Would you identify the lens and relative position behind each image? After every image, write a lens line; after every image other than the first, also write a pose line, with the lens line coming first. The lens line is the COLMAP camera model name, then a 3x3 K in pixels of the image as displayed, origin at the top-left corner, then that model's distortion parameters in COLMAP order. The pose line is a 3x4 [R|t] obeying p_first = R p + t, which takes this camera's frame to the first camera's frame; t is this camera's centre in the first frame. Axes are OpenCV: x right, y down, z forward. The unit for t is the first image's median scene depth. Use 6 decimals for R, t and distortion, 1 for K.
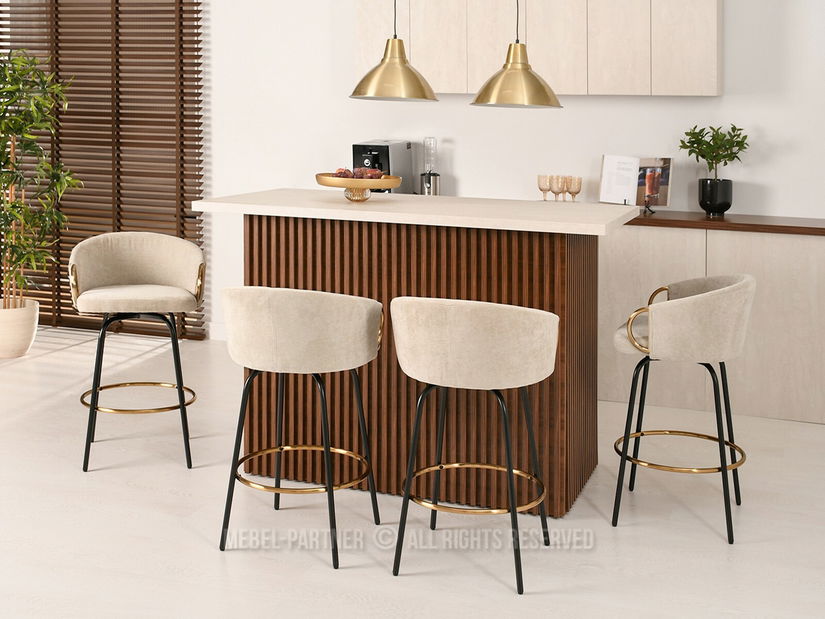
lens RADIAL K [[966.4, 0, 414.4], [0, 966.4, 311.5], [0, 0, 1]] dist [0.021416, 0.000000]
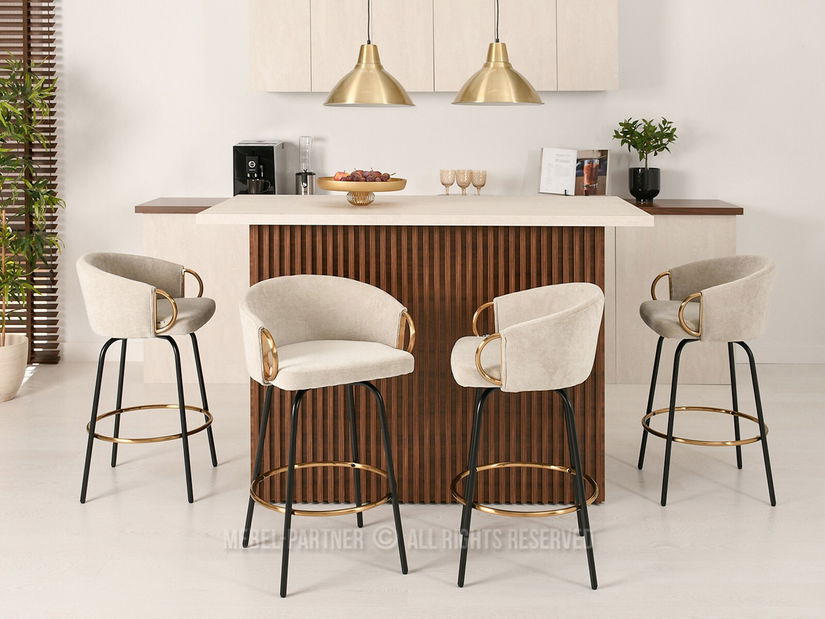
lens RADIAL K [[935.8, 0, 441.4], [0, 935.8, 291.0], [0, 0, 1]] dist [0.012610, 0.000000]
pose [[0.961019, -0.073760, 0.266461, -0.244479], [0.076657, 0.997057, -0.000471, -0.022570], [-0.265642, 0.020878, 0.963846, 0.082909]]
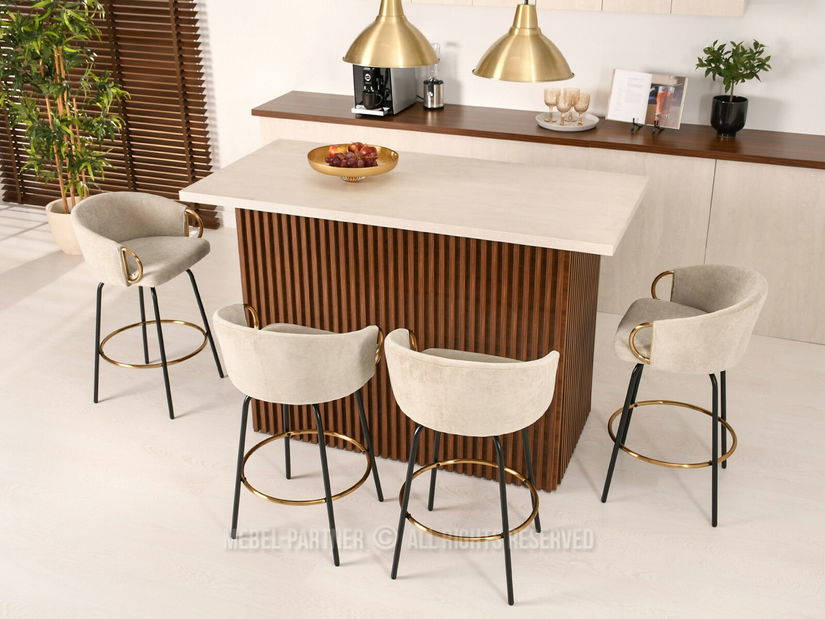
lens RADIAL K [[852.2, 0, 397.3], [0, 852.2, 323.2], [0, 0, 1]] dist [0.016917, 0.000000]
pose [[0.999404, 0.000276, -0.034526, 0.013740], [0.009598, 0.958328, 0.285508, -0.218497], [0.033166, -0.285669, 0.957754, 0.150972]]
